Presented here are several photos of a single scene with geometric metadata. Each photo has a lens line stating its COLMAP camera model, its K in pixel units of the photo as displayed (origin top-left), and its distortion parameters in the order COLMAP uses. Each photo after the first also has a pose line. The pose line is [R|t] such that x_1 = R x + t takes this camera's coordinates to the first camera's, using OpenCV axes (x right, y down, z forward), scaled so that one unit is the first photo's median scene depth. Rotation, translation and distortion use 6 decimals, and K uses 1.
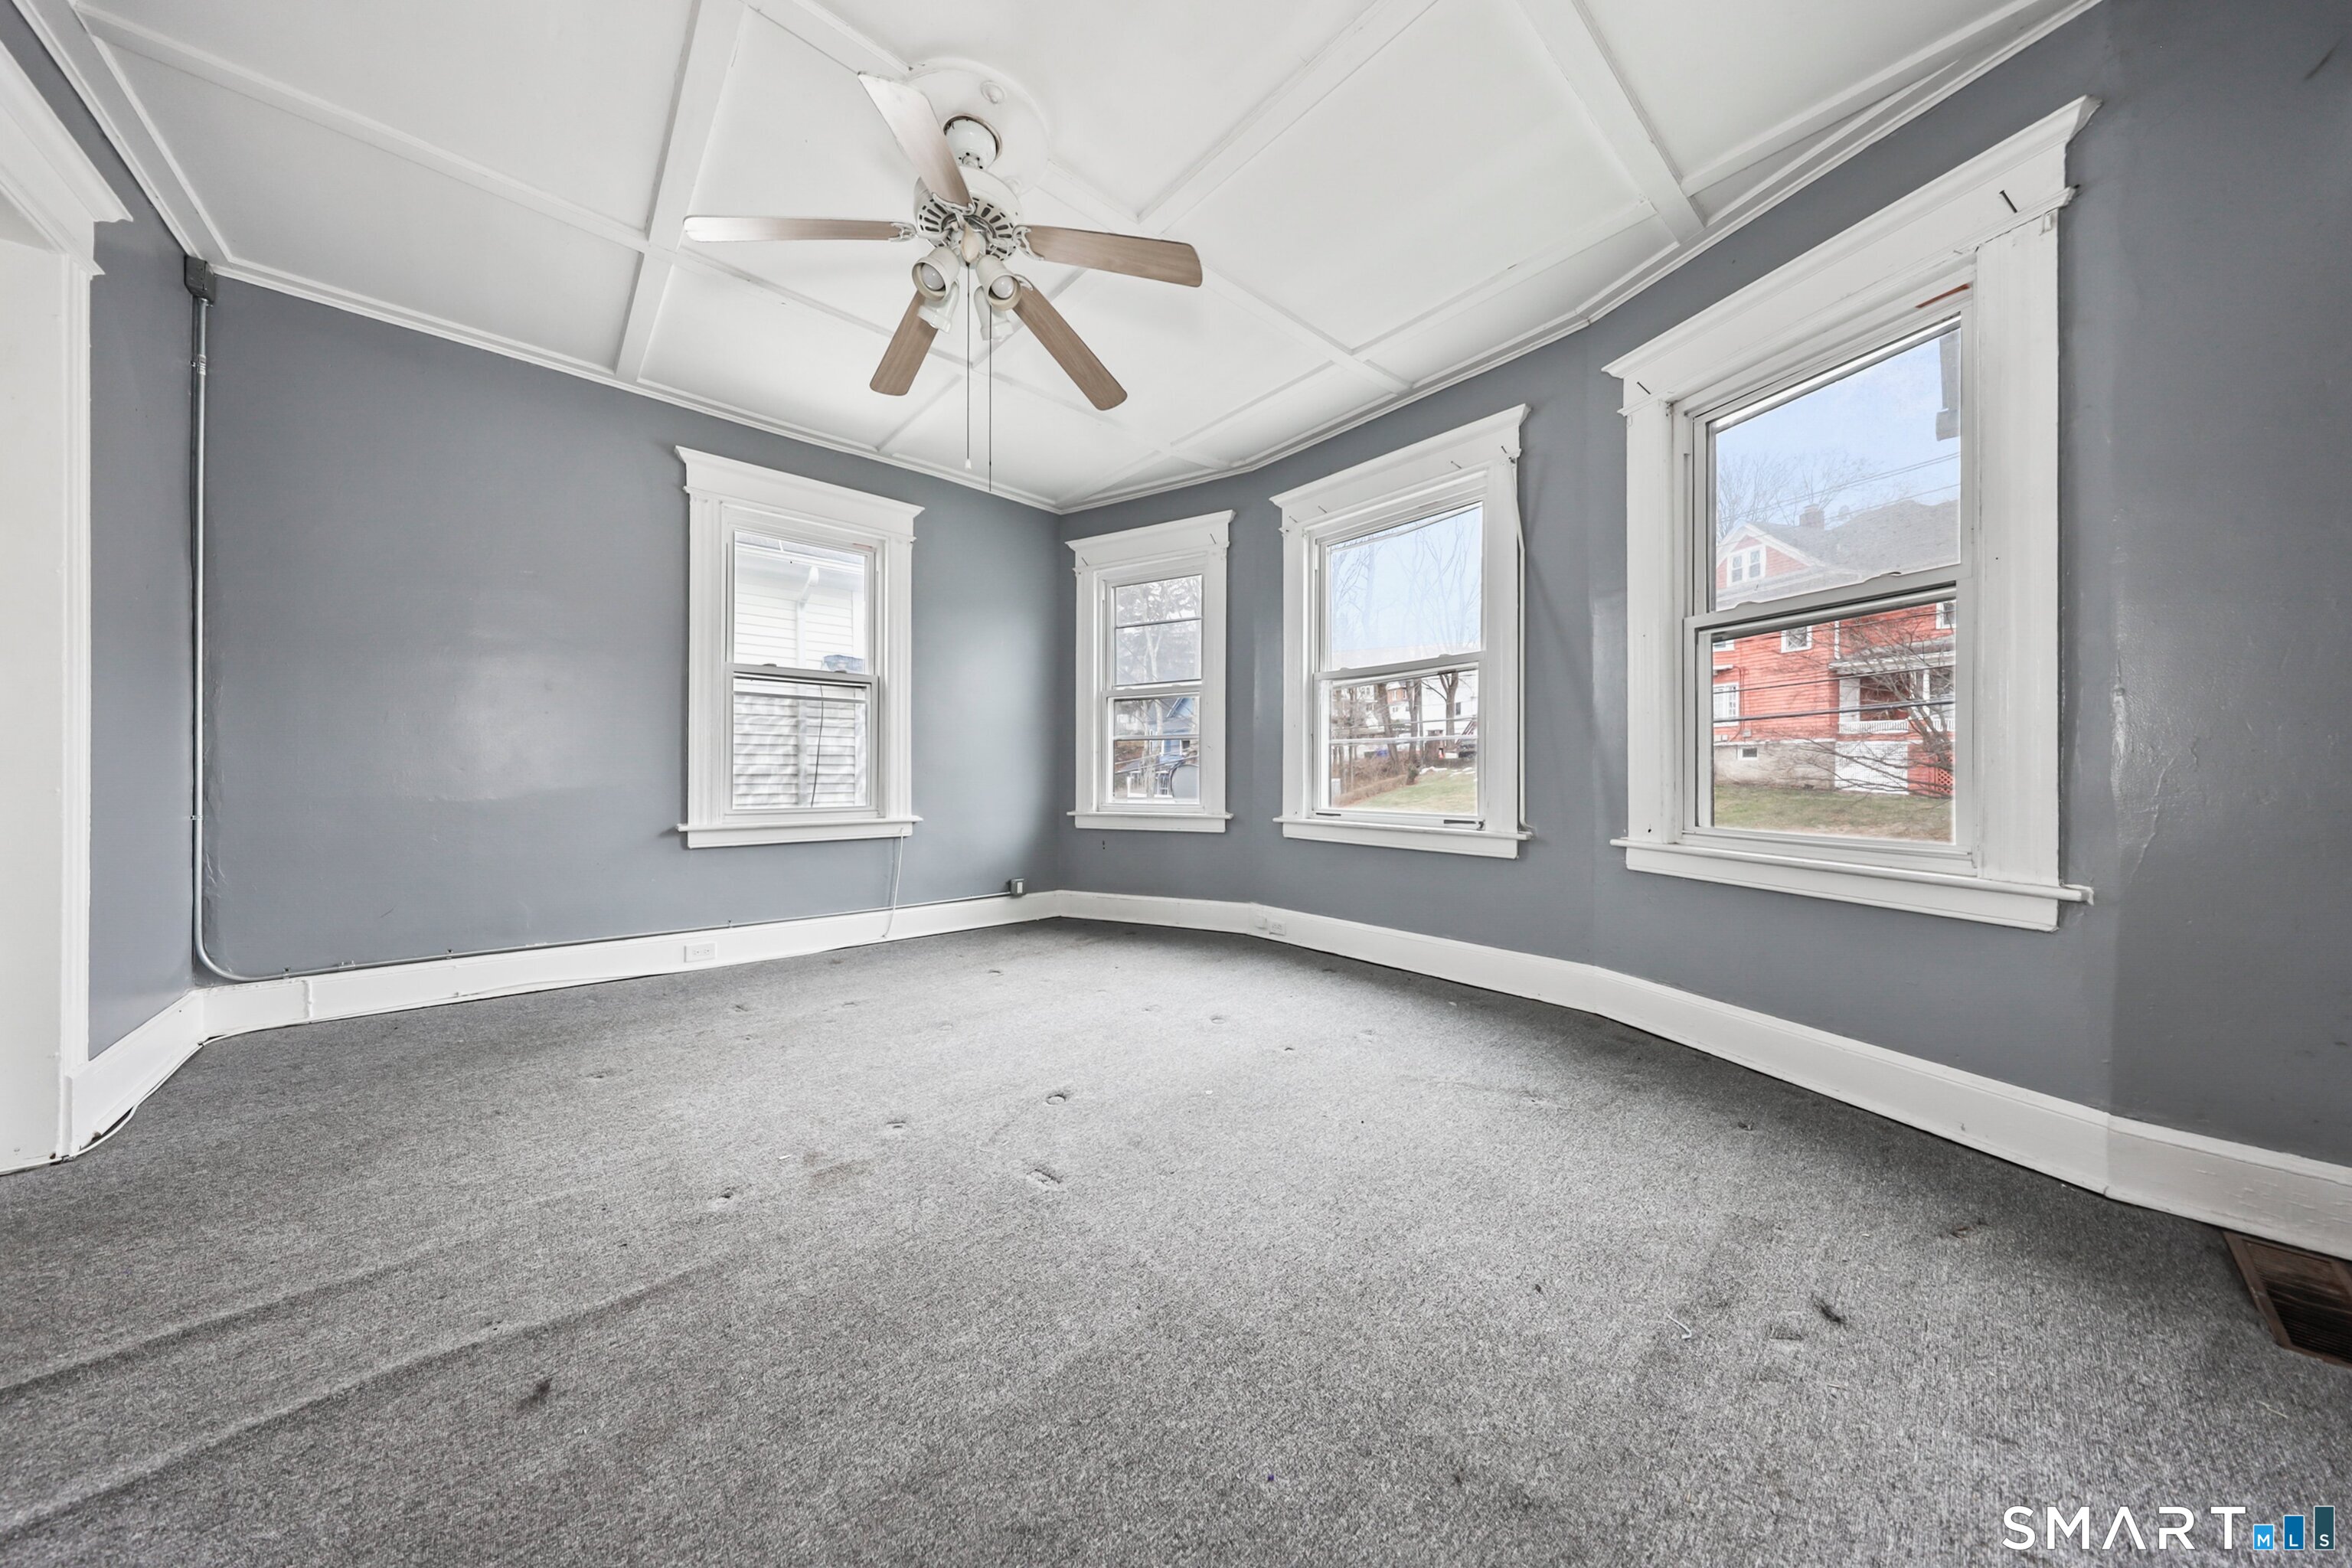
lens RADIAL K [[737.7, 0, 1175.1], [0, 737.7, 776.6], [0, 0, 1]] dist [0.001928, -0.000060]
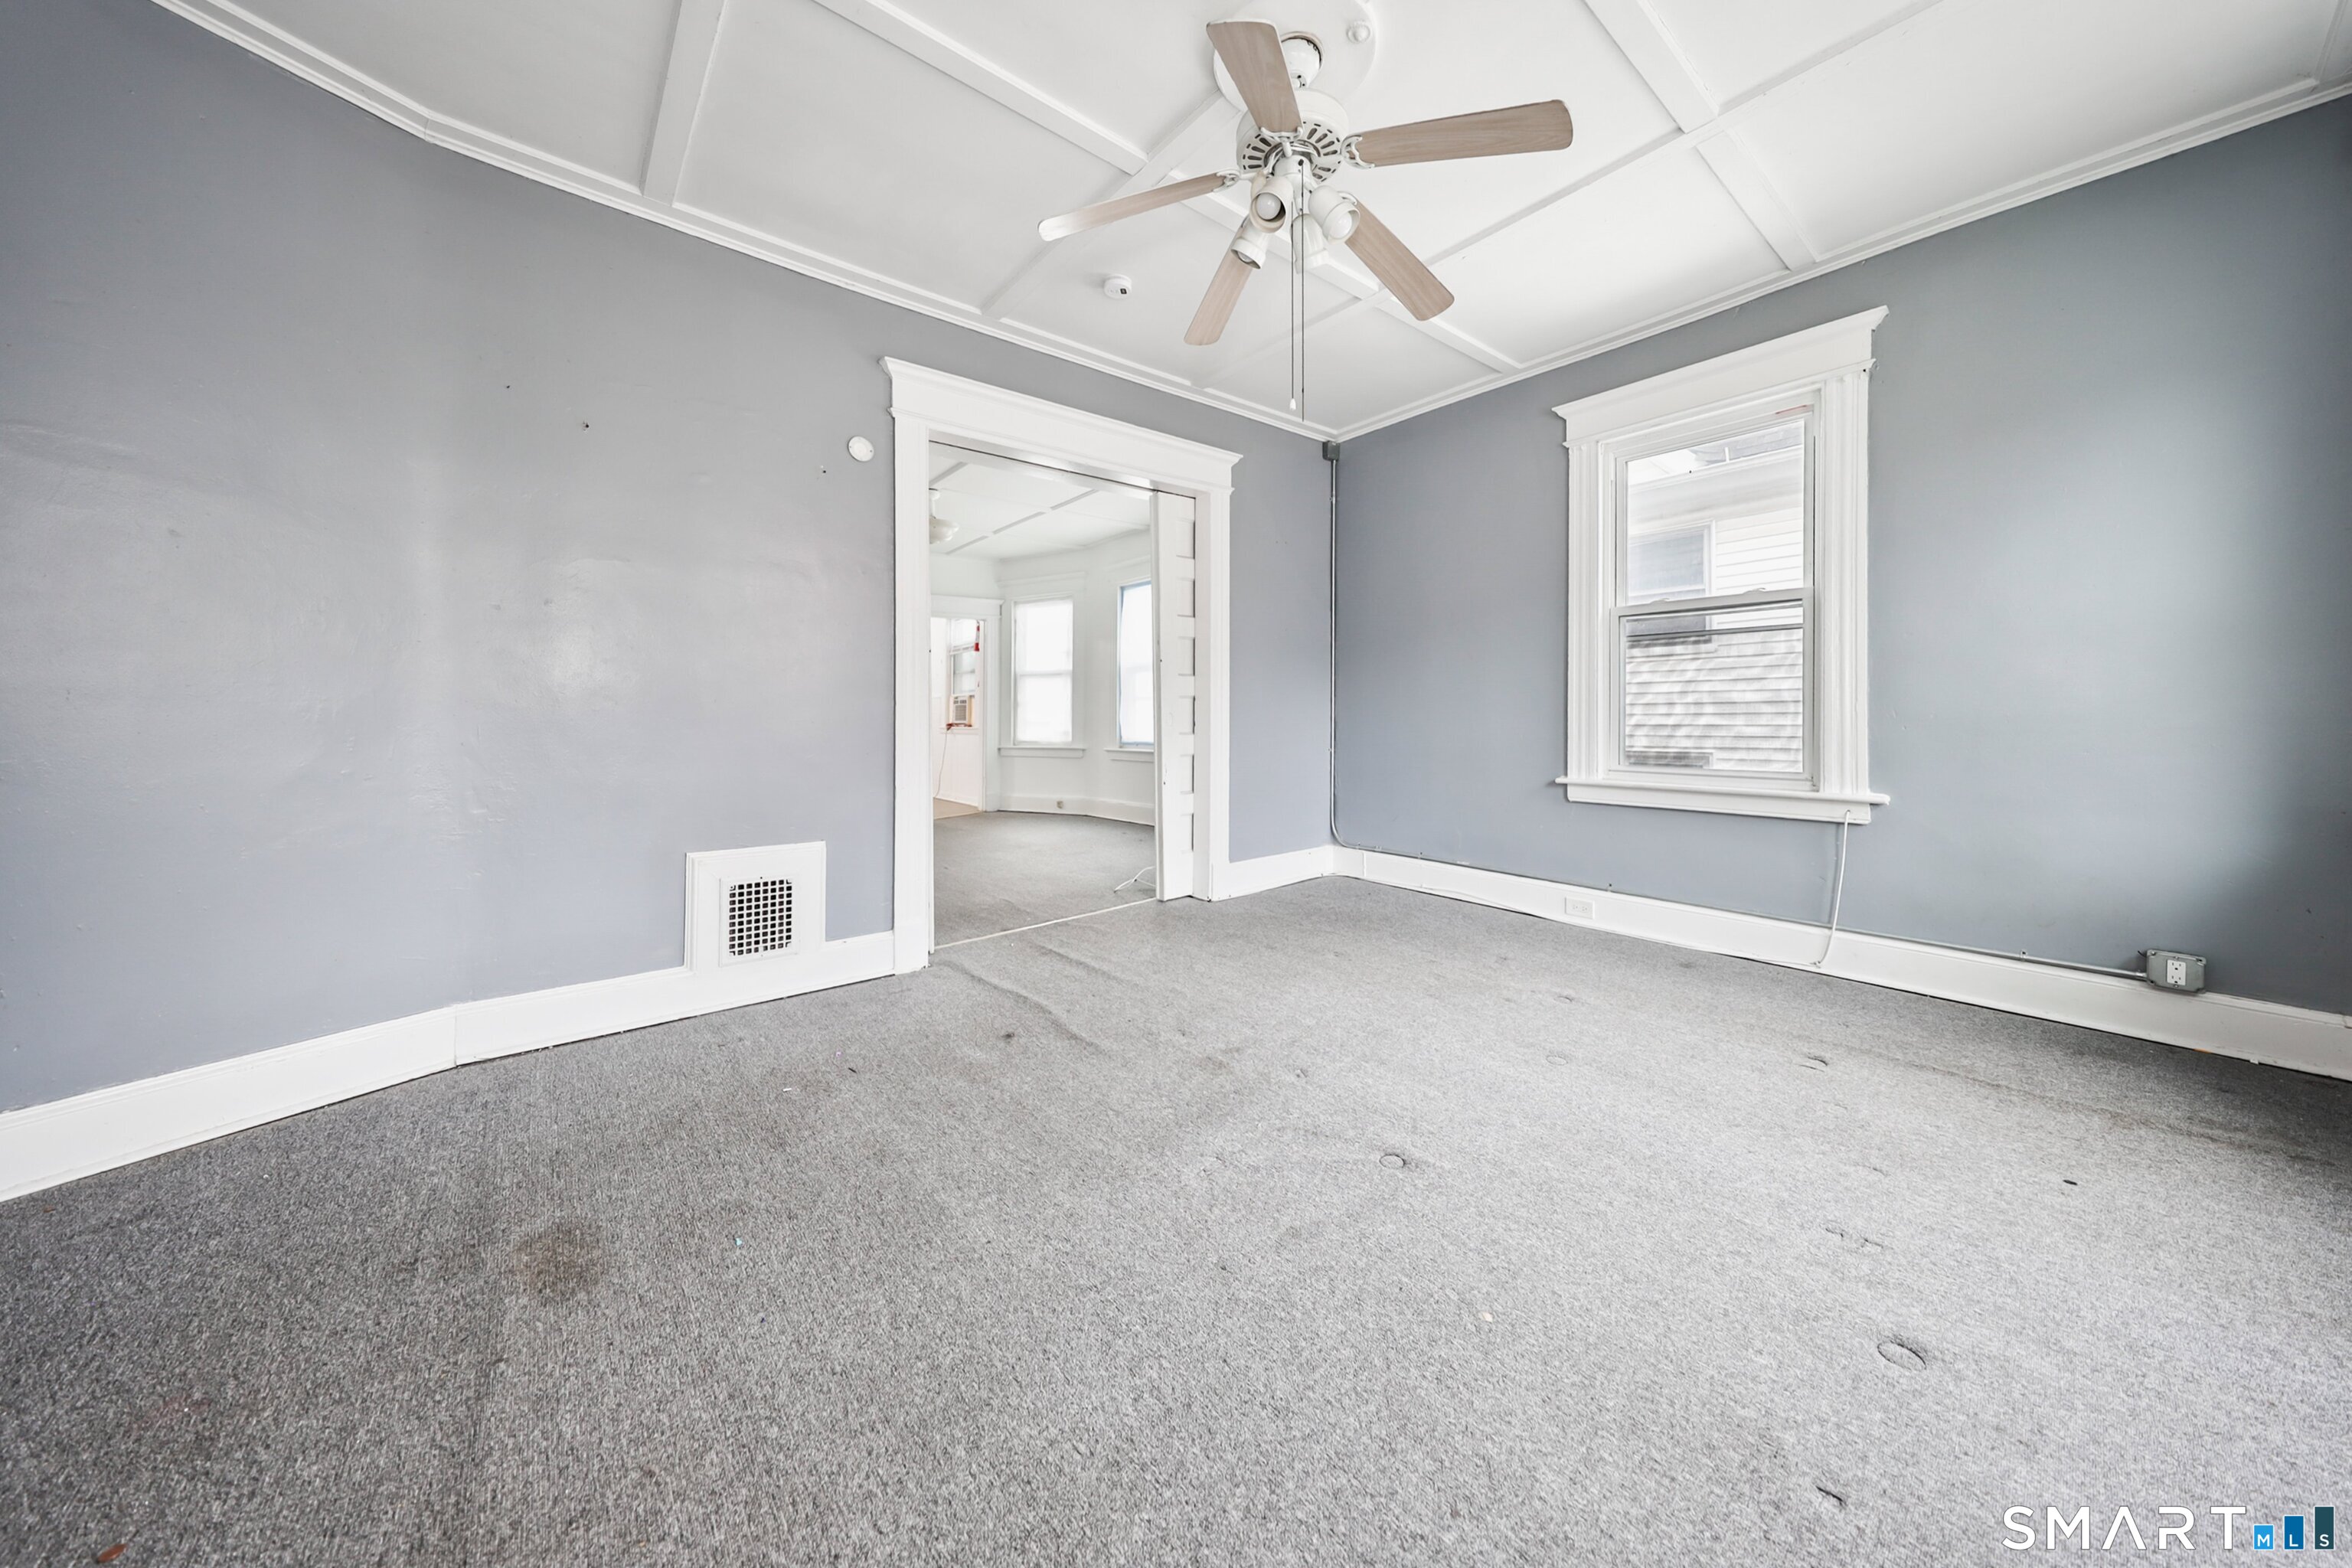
lens RADIAL K [[758.6, 0, 1177.8], [0, 758.6, 721.9], [0, 0, 1]] dist [0.004648, -0.000039]
pose [[-0.036206, 0.001150, -0.999344, 0.396652], [-0.000923, 0.999999, 0.001184, -0.011352], [0.999344, 0.000965, -0.036205, 0.504032]]
